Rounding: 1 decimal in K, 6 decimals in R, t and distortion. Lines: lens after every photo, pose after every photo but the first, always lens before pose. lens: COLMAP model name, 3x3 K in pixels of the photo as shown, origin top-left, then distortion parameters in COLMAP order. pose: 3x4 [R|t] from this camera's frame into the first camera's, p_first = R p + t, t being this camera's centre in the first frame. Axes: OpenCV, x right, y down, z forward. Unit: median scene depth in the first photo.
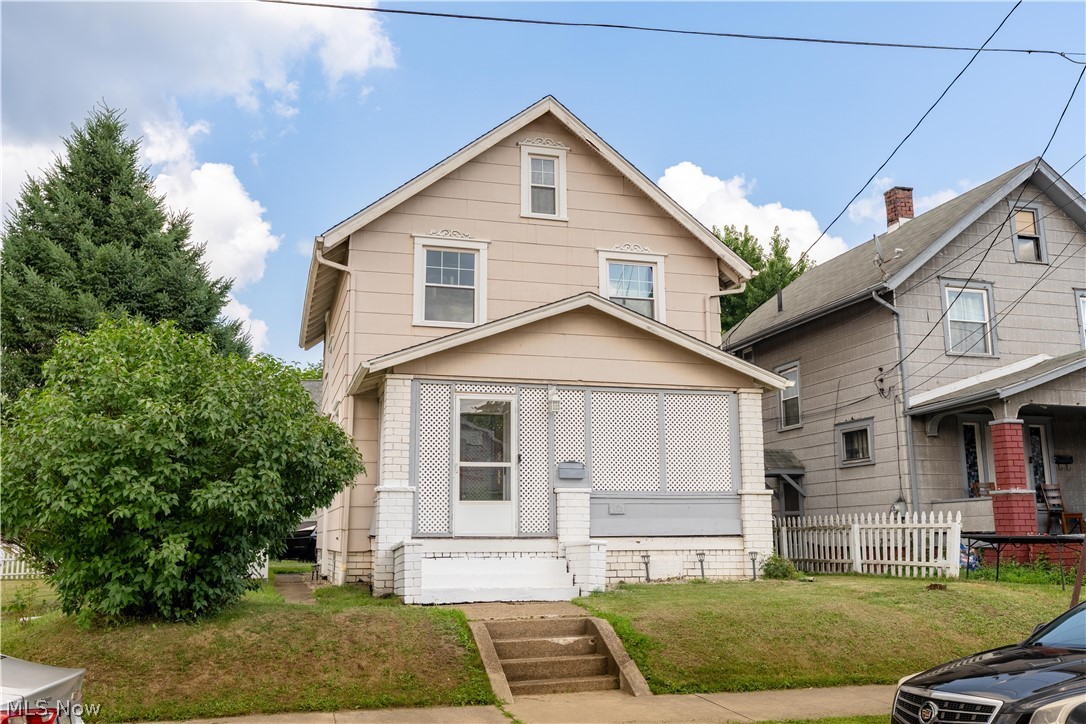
lens RADIAL K [[958.5, 0, 545.7], [0, 958.5, 364.2], [0, 0, 1]] dist [0.006983, 0.005148]
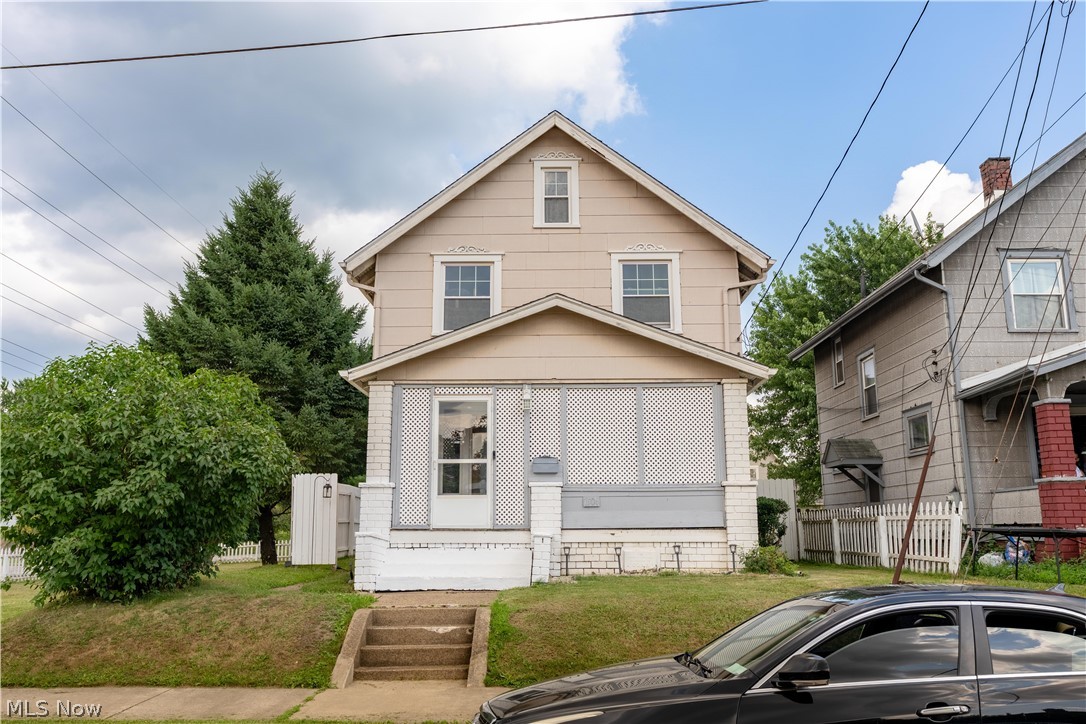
lens RADIAL K [[867.6, 0, 540.4], [0, 867.6, 361.0], [0, 0, 1]] dist [0.000477, 0.009610]
pose [[0.957932, -0.052679, -0.282120, 0.253033], [0.049491, 0.998605, -0.018419, 0.012637], [0.282696, 0.003682, 0.959202, 0.079526]]
